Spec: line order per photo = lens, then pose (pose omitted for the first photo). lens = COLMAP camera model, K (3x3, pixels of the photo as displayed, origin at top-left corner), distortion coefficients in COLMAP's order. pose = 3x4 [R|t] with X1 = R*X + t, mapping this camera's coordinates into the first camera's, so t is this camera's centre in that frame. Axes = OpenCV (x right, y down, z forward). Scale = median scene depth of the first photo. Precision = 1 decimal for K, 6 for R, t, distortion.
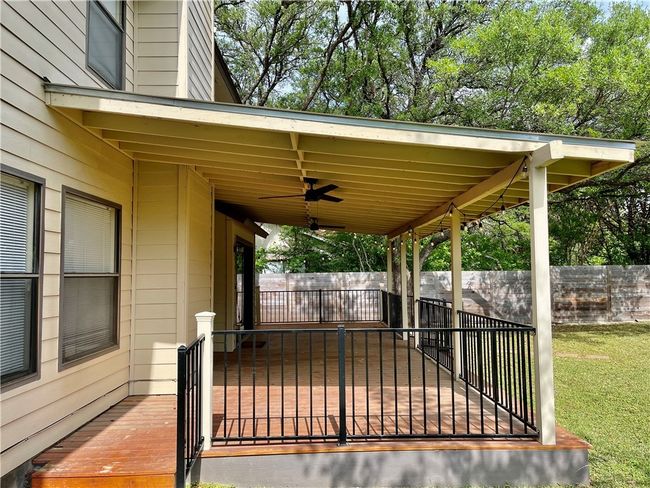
lens RADIAL K [[491.7, 0, 325.9], [0, 491.7, 244.5], [0, 0, 1]] dist [-0.002694, 0.000033]
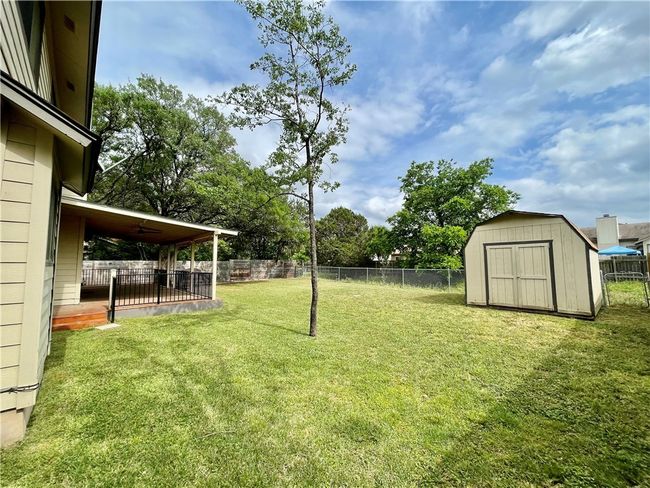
lens RADIAL K [[259.2, 0, 324.6], [0, 259.2, 245.0], [0, 0, 1]] dist [-0.000059, 0.000030]
pose [[0.741370, 0.057249, 0.668650, -0.090395], [-0.051223, 0.998275, -0.028677, -0.019509], [-0.669139, -0.012990, 0.743024, -0.352059]]
